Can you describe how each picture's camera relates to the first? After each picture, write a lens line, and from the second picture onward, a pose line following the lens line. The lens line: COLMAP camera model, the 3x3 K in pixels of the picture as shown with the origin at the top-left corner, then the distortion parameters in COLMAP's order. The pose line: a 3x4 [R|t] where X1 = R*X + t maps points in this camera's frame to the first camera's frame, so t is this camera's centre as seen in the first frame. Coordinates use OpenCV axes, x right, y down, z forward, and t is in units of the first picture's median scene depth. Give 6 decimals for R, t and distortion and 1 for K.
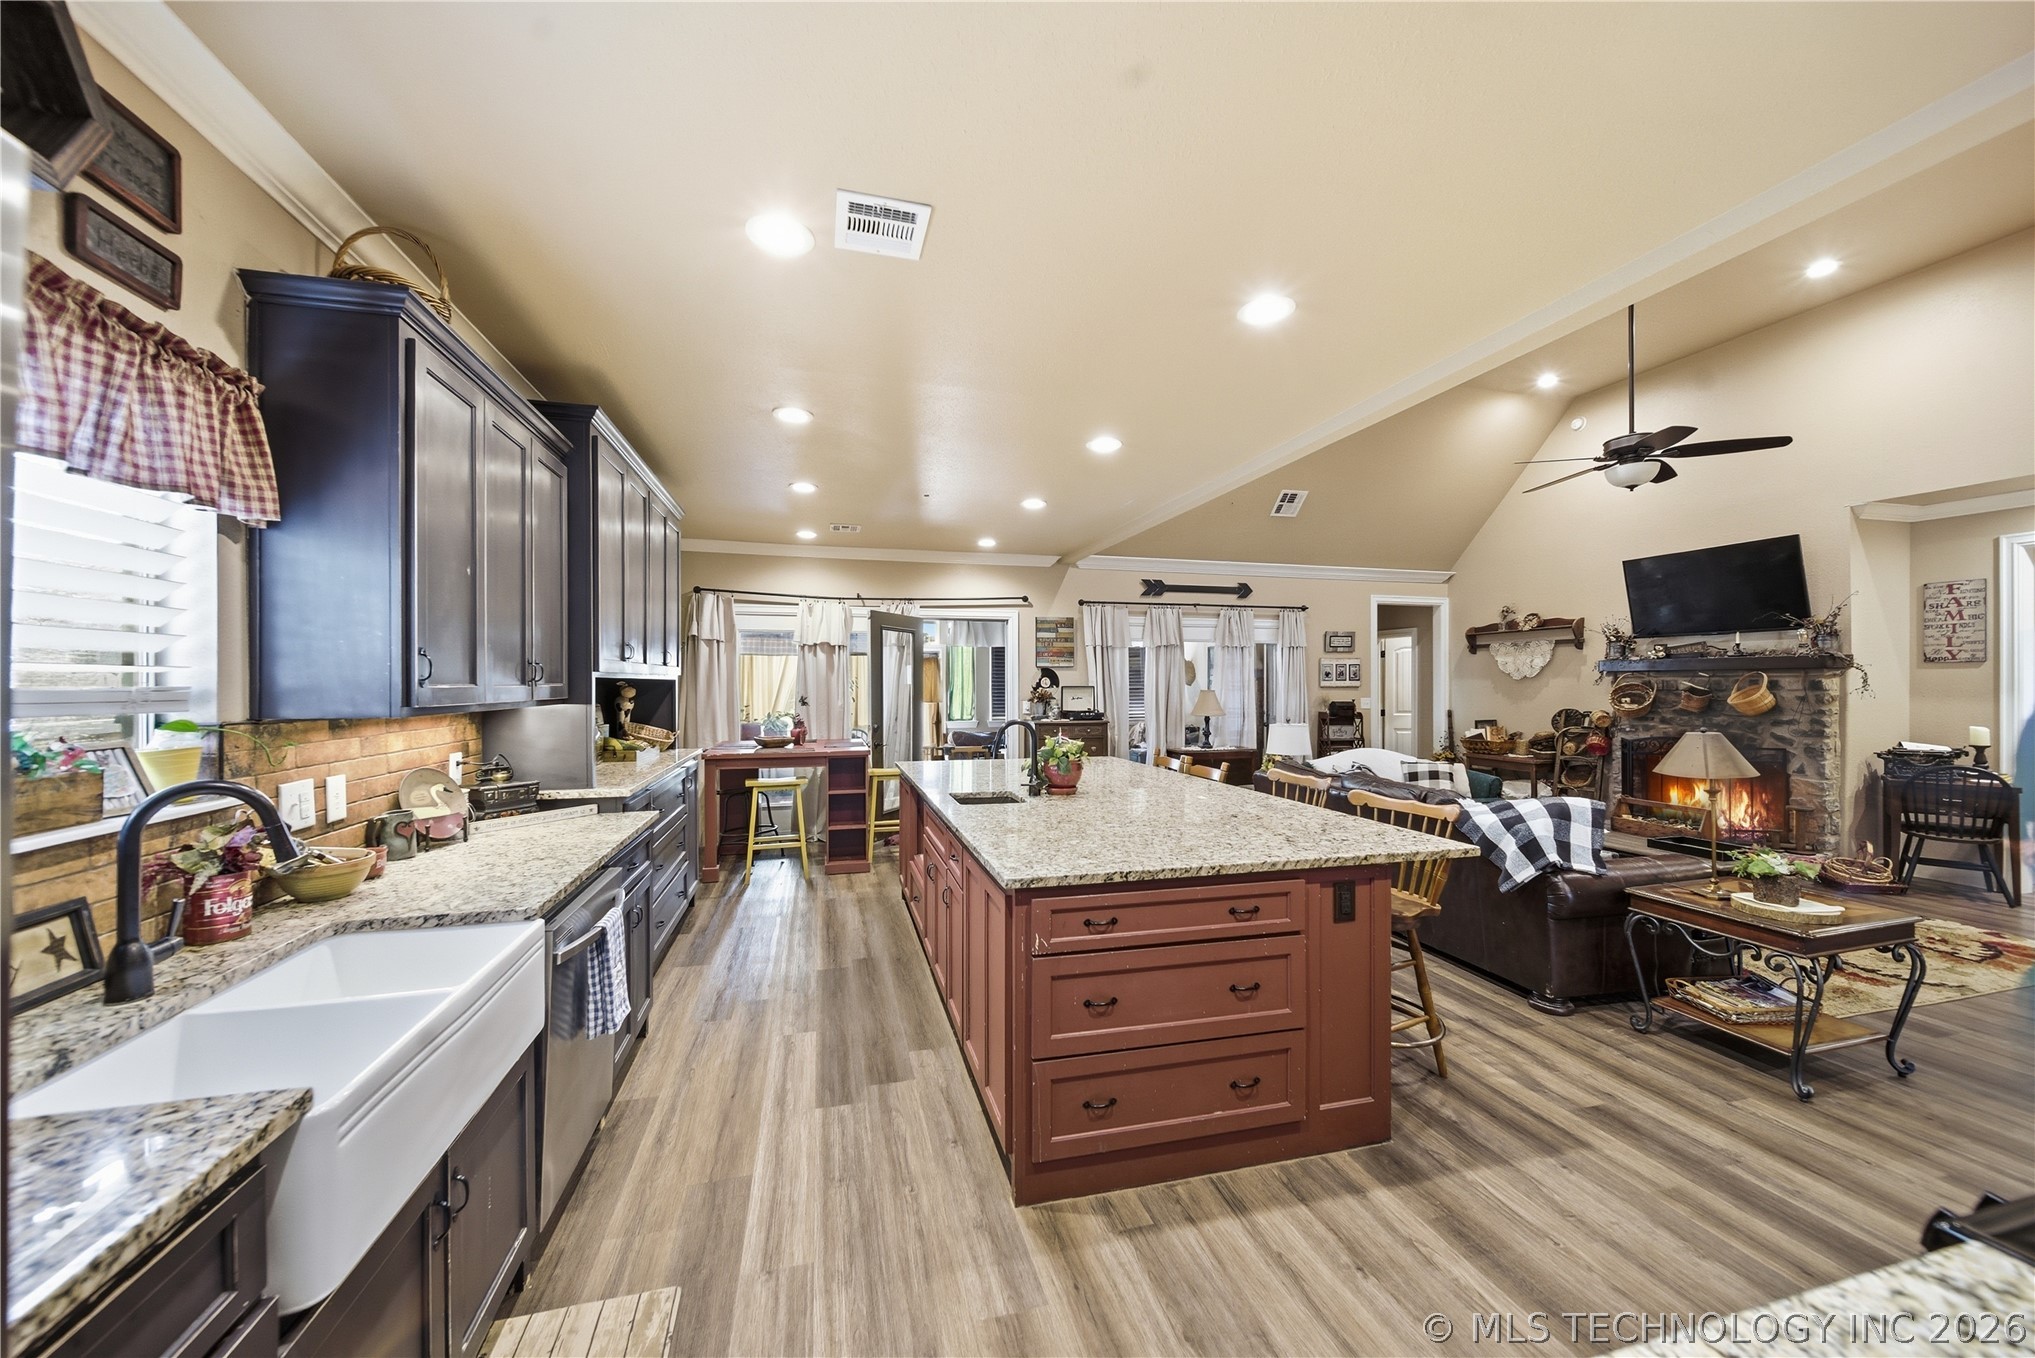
lens RADIAL K [[732.0, 0, 998.5], [0, 732.0, 679.6], [0, 0, 1]] dist [-0.004231, -0.000053]
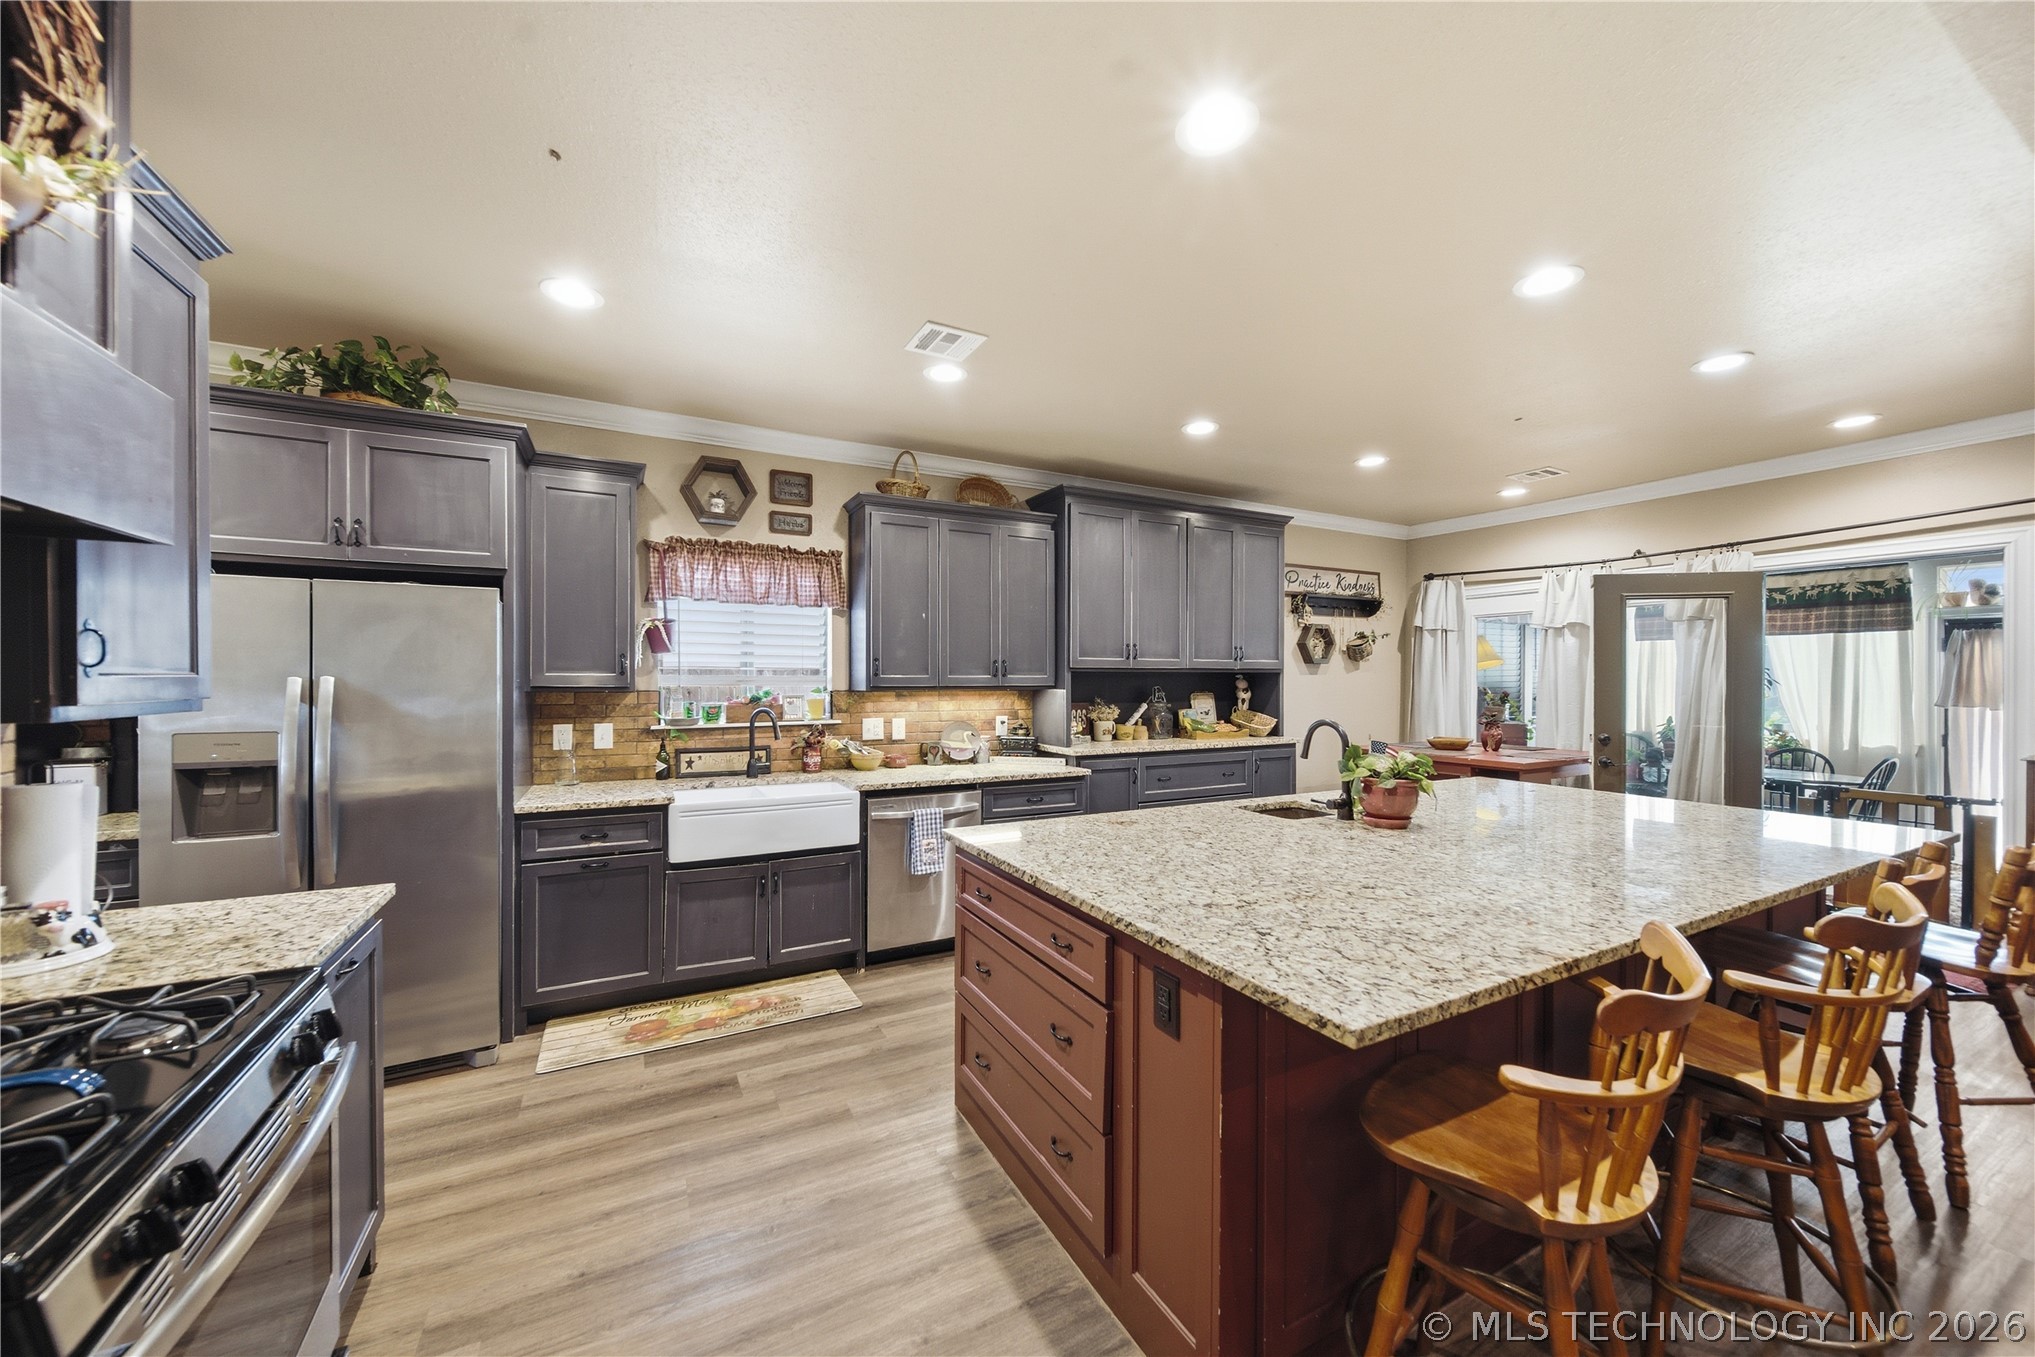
lens RADIAL K [[732.0, 0, 1005.0], [0, 732.0, 681.3], [0, 0, 1]] dist [-0.004231, -0.000053]
pose [[0.226747, 0.003620, -0.973947, 0.399219], [0.004136, 0.999980, 0.004680, 0.004708], [0.973945, -0.005089, 0.226728, 0.263838]]
